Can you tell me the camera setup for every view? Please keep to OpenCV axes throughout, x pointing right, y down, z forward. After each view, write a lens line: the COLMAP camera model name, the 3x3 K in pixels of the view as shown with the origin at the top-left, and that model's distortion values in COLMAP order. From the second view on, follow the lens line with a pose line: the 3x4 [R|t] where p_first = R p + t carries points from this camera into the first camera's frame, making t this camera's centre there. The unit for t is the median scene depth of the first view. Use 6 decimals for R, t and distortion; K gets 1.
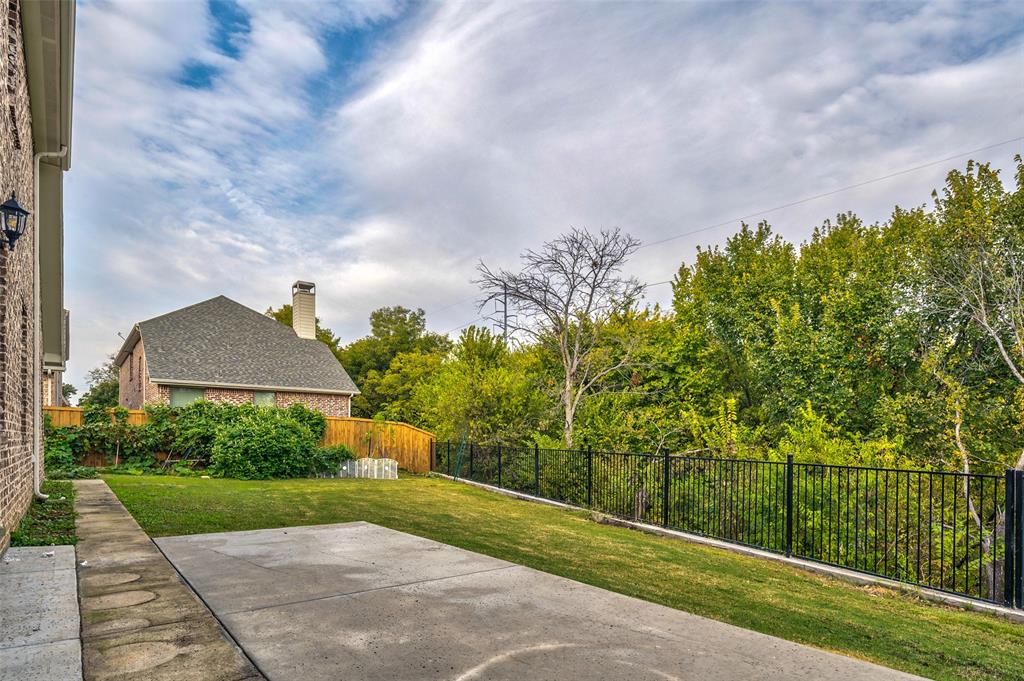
lens RADIAL K [[549.9, 0, 511.8], [0, 549.9, 340.1], [0, 0, 1]] dist [0.000287, 0.000647]
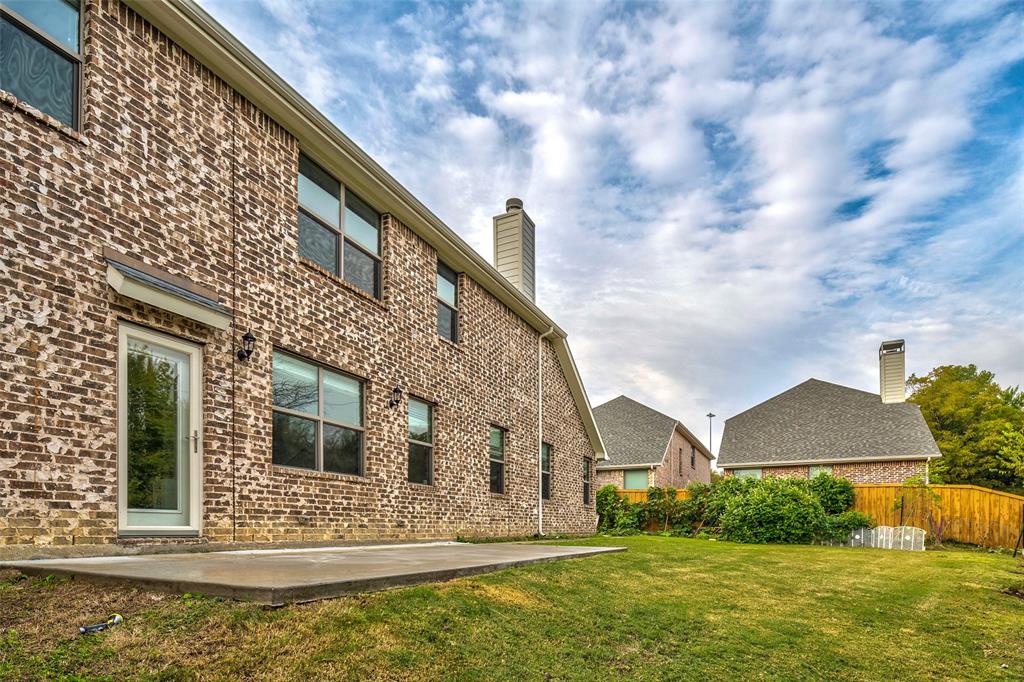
lens RADIAL K [[549.9, 0, 511.9], [0, 549.9, 341.2], [0, 0, 1]] dist [0.000287, 0.000647]
pose [[0.404291, -0.302259, -0.863243, 0.373460], [0.165755, 0.952401, -0.255847, 0.054487], [0.899486, -0.039650, 0.435148, 0.064040]]
